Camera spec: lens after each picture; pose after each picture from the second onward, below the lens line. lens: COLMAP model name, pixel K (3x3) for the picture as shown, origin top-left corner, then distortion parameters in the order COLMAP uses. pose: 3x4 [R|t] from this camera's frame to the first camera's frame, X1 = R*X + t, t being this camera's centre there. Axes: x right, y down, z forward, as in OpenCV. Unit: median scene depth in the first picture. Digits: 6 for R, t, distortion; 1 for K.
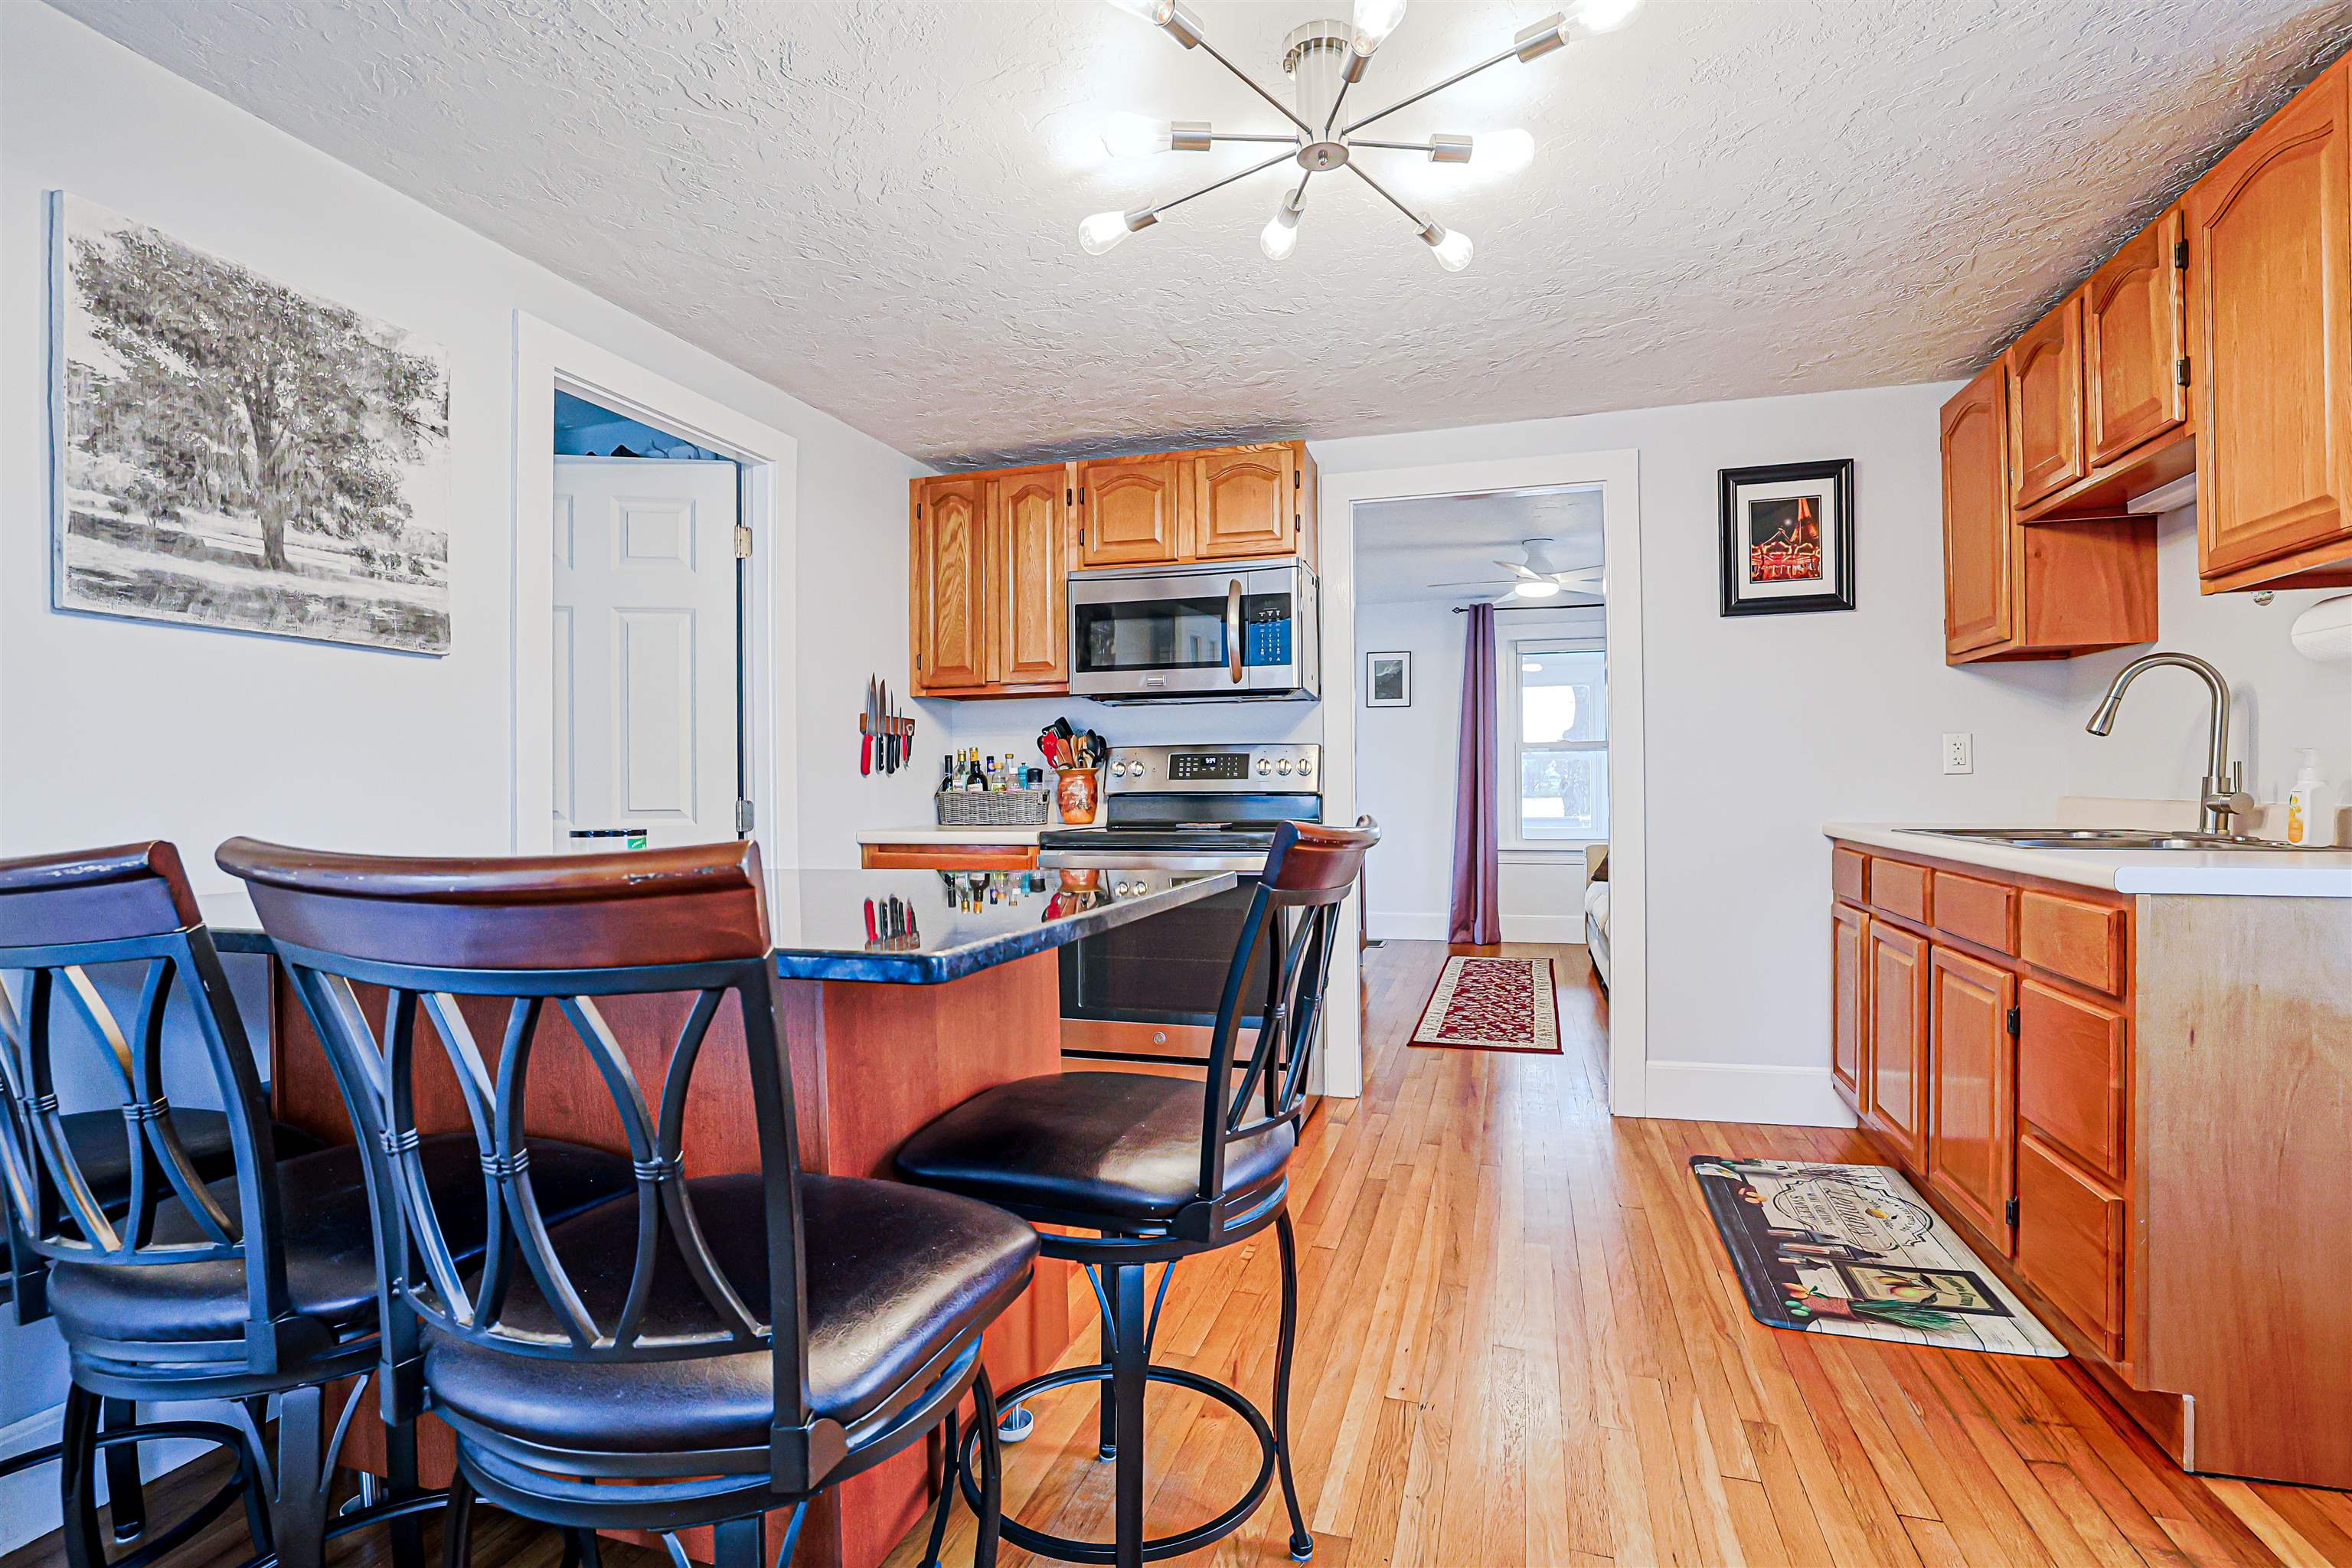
lens RADIAL K [[1109.4, 0, 1189.5], [0, 1109.4, 786.7], [0, 0, 1]] dist [-0.052830, 0.018839]
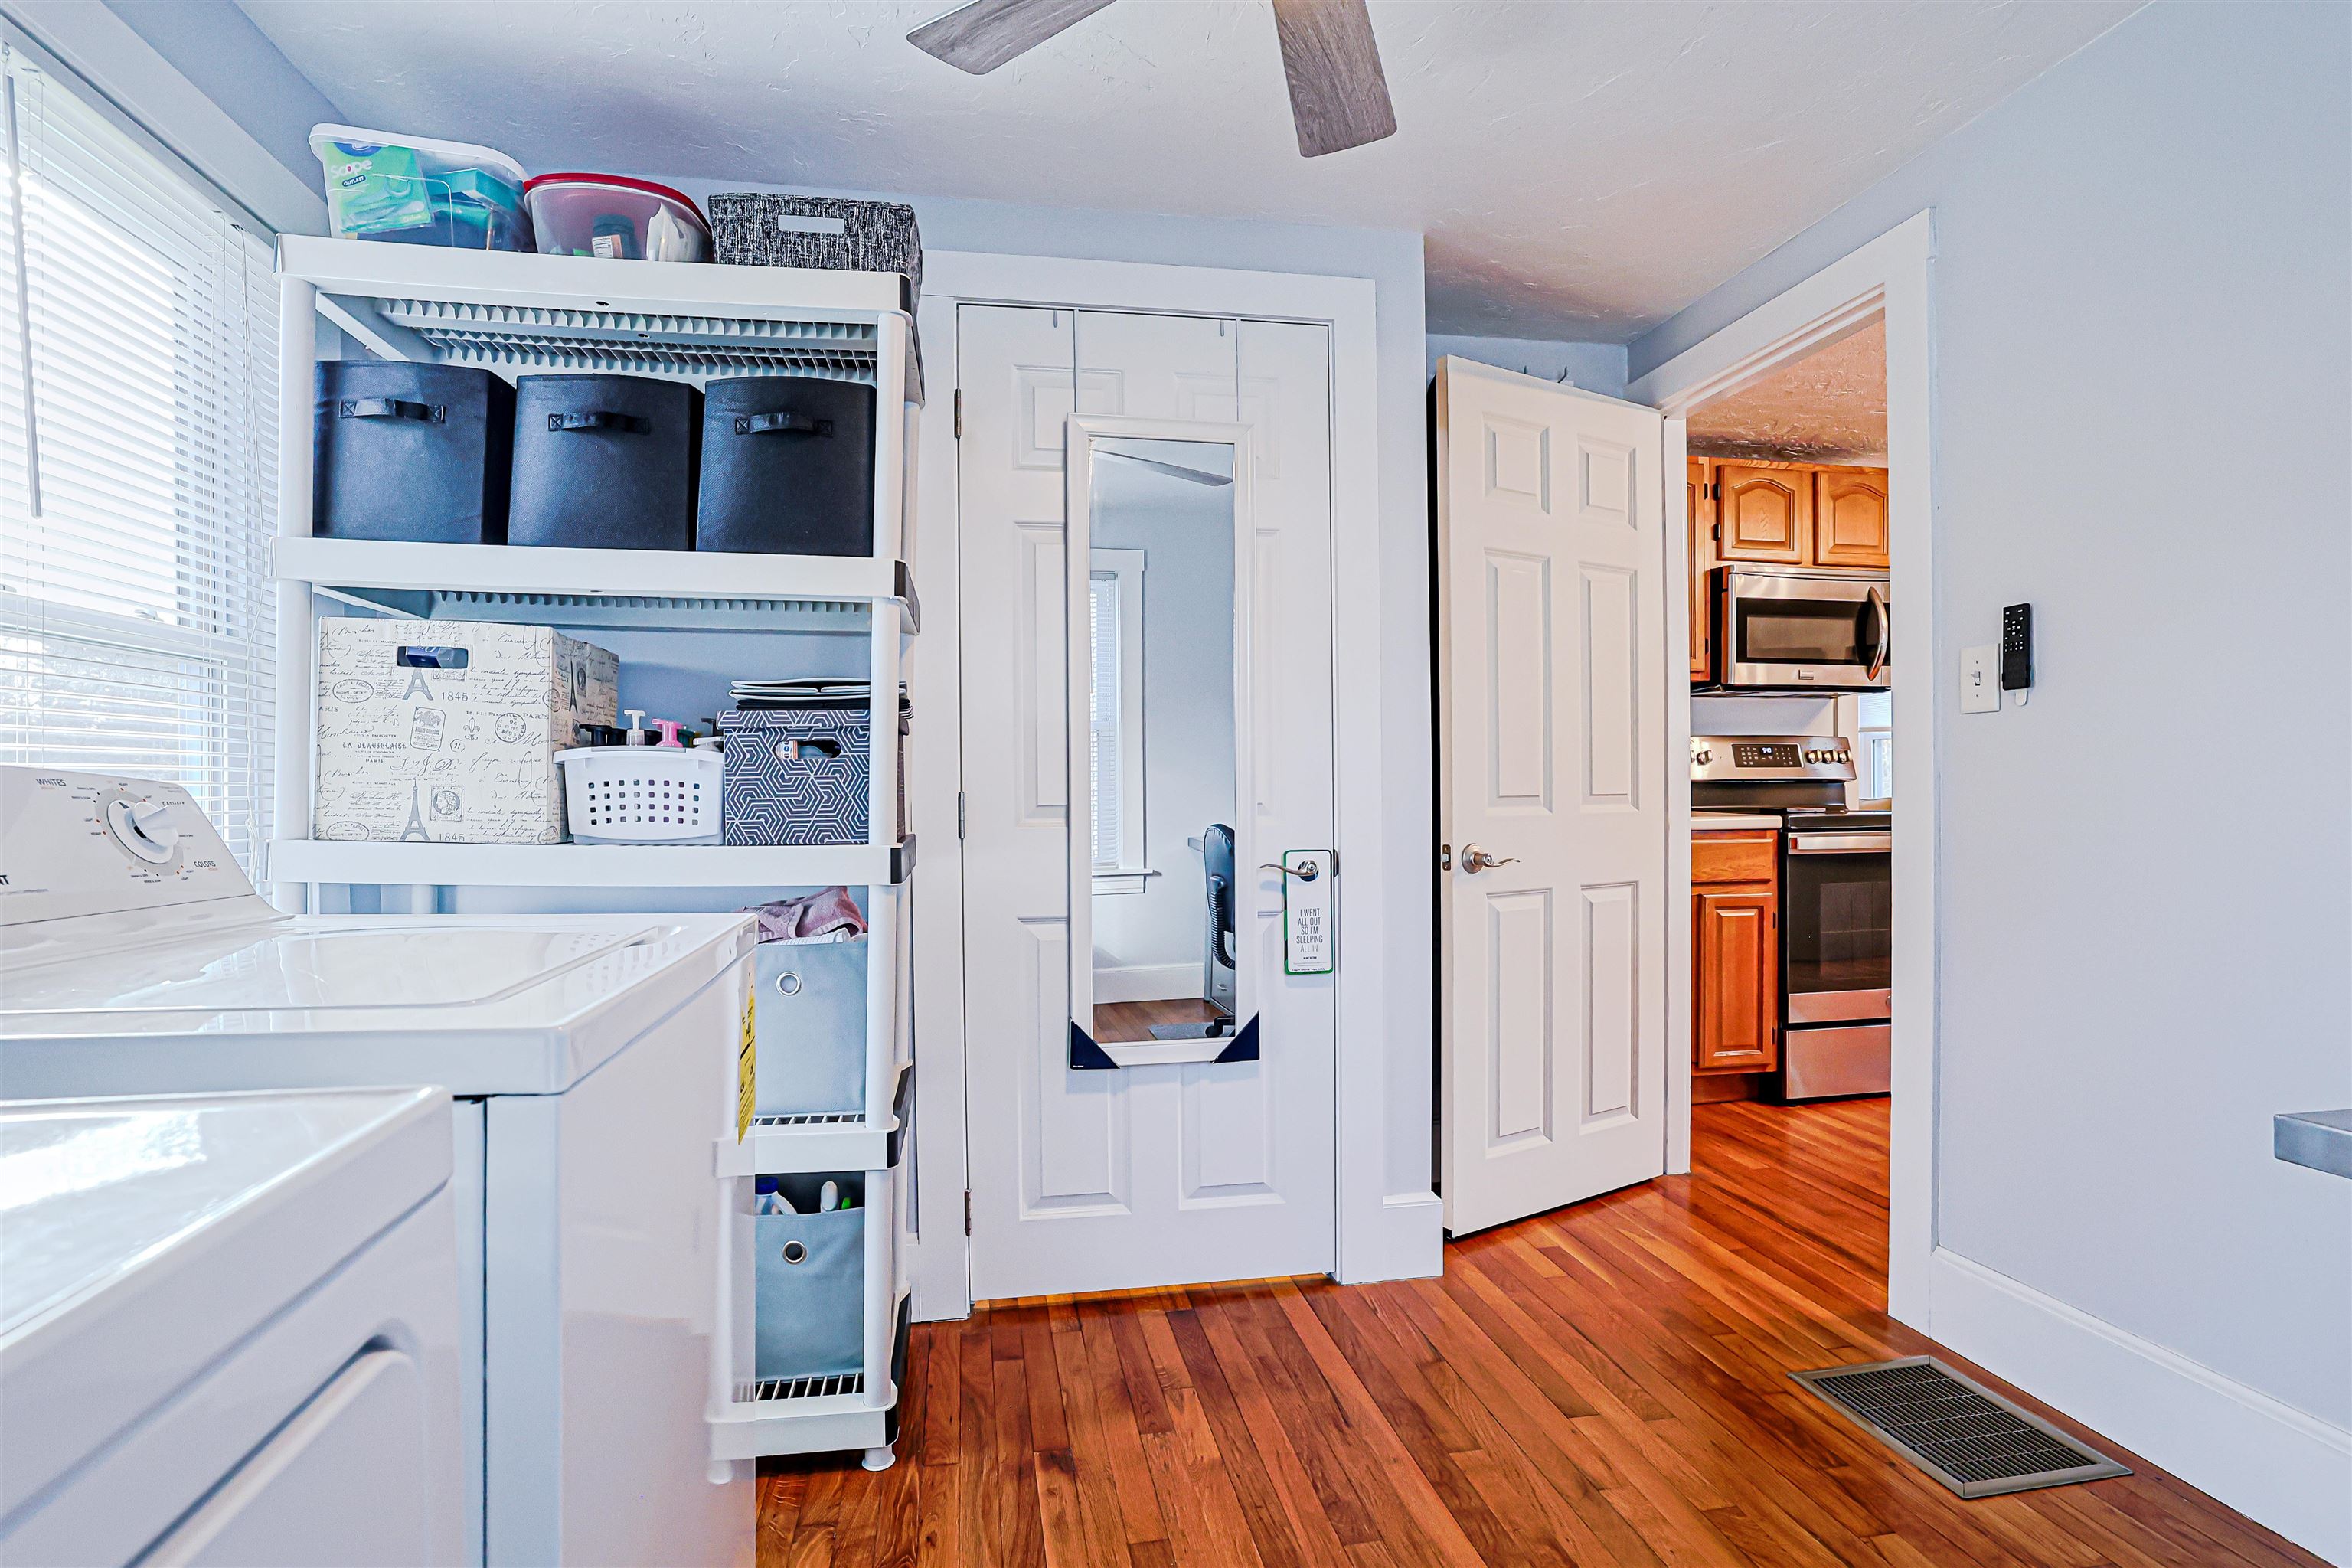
lens RADIAL K [[1084.8, 0, 1135.6], [0, 1084.8, 770.7], [0, 0, 1]] dist [-0.002436, -0.000381]
pose [[0.904893, 0.011917, 0.425472, -1.645608], [-0.008306, 0.999912, -0.010343, 0.020486], [-0.425558, 0.005825, 0.904913, 0.508870]]
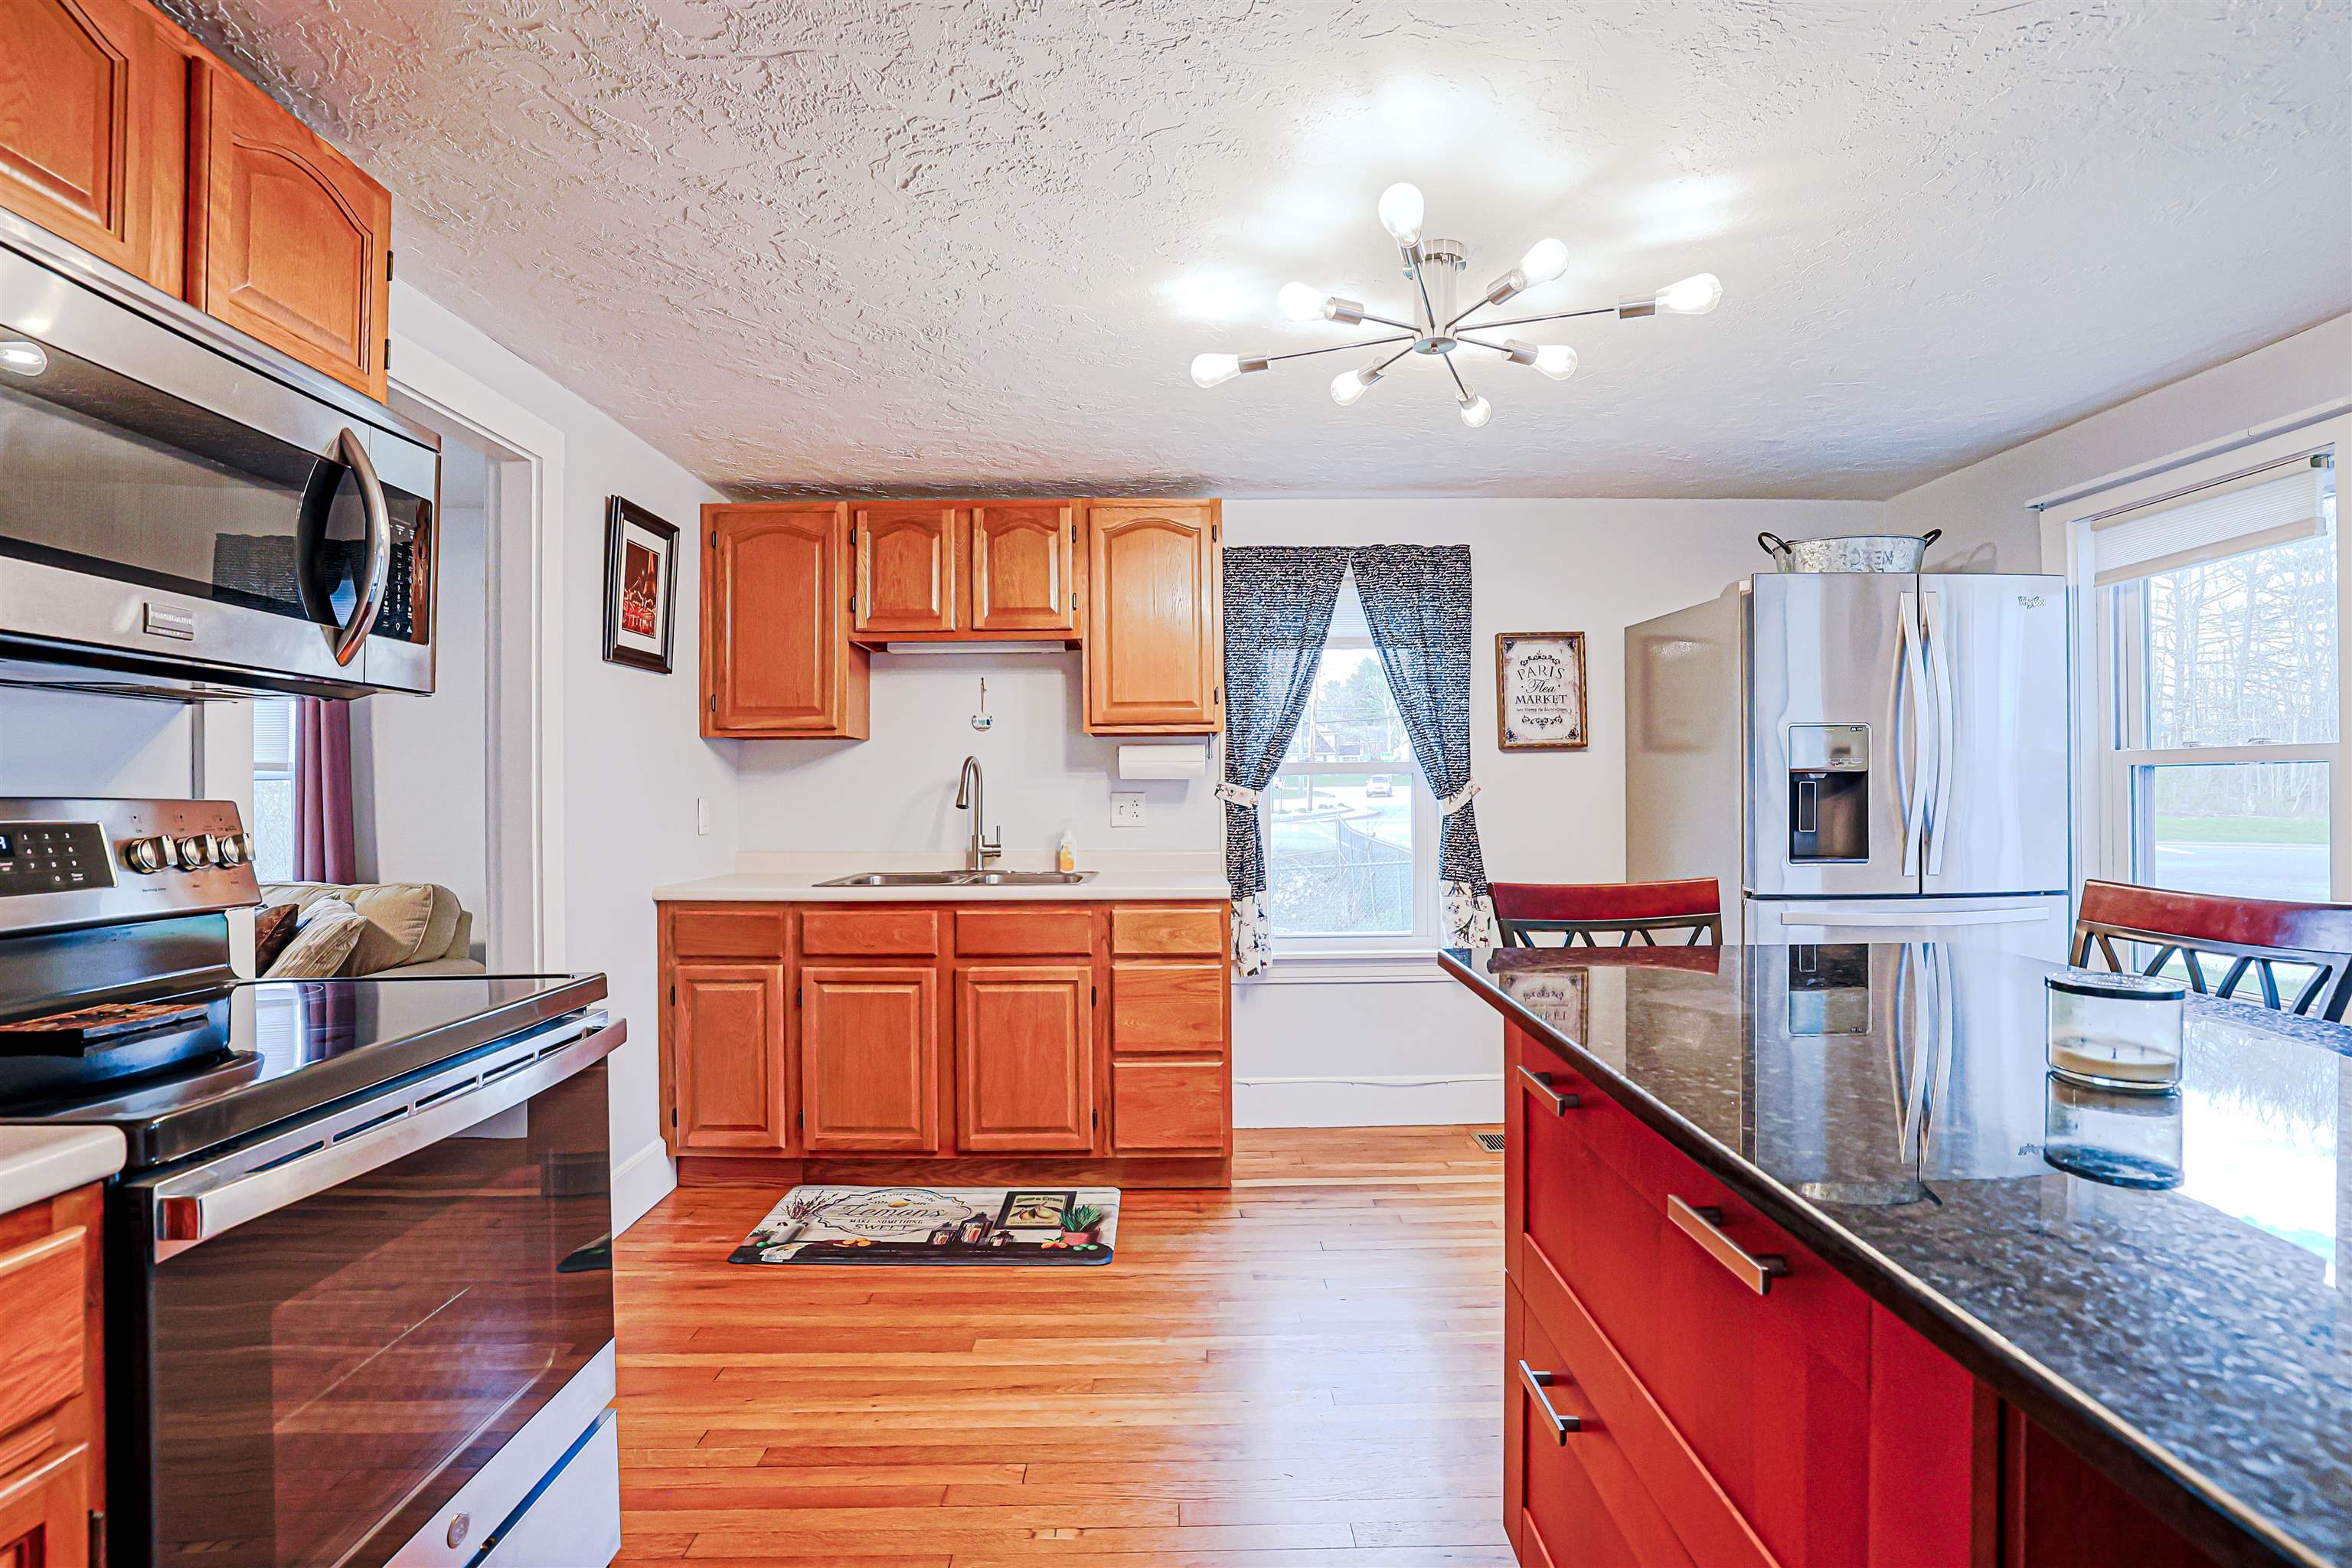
lens RADIAL K [[1060.9, 0, 1193.4], [0, 1060.9, 782.2], [0, 0, 1]] dist [-0.042083, 0.012288]
pose [[-0.303541, 0.023444, 0.952530, -0.684862], [0.011733, 0.999713, -0.020867, -0.052718], [-0.952746, 0.004843, -0.303730, 1.220979]]
